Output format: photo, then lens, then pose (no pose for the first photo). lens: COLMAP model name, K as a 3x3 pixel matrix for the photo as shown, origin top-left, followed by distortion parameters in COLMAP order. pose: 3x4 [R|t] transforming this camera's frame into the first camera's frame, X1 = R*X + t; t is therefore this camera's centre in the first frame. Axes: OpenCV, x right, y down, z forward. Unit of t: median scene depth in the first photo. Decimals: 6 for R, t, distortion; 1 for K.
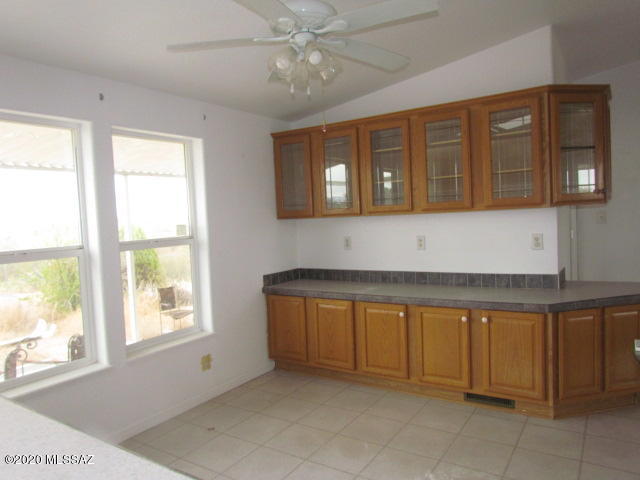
lens RADIAL K [[455.1, 0, 322.4], [0, 455.1, 239.2], [0, 0, 1]] dist [-0.019992, 0.002332]
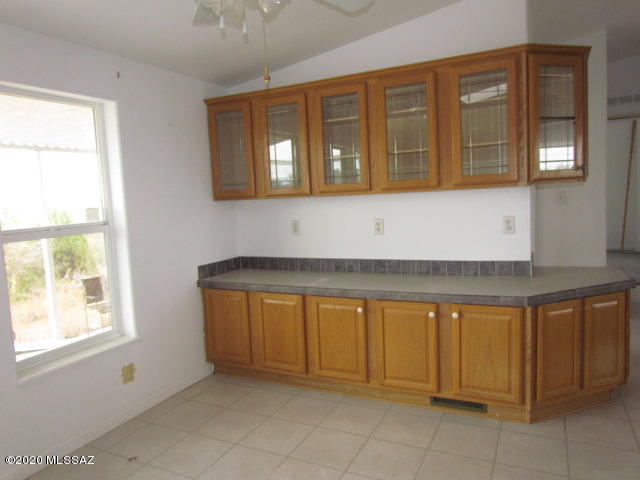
lens RADIAL K [[455.1, 0, 322.4], [0, 455.1, 239.2], [0, 0, 1]] dist [-0.019992, 0.002332]
pose [[0.992865, -0.013765, 0.118451, 0.002404], [0.008911, 0.999103, 0.041409, -0.006027], [-0.118914, -0.040058, 0.992096, 0.151480]]
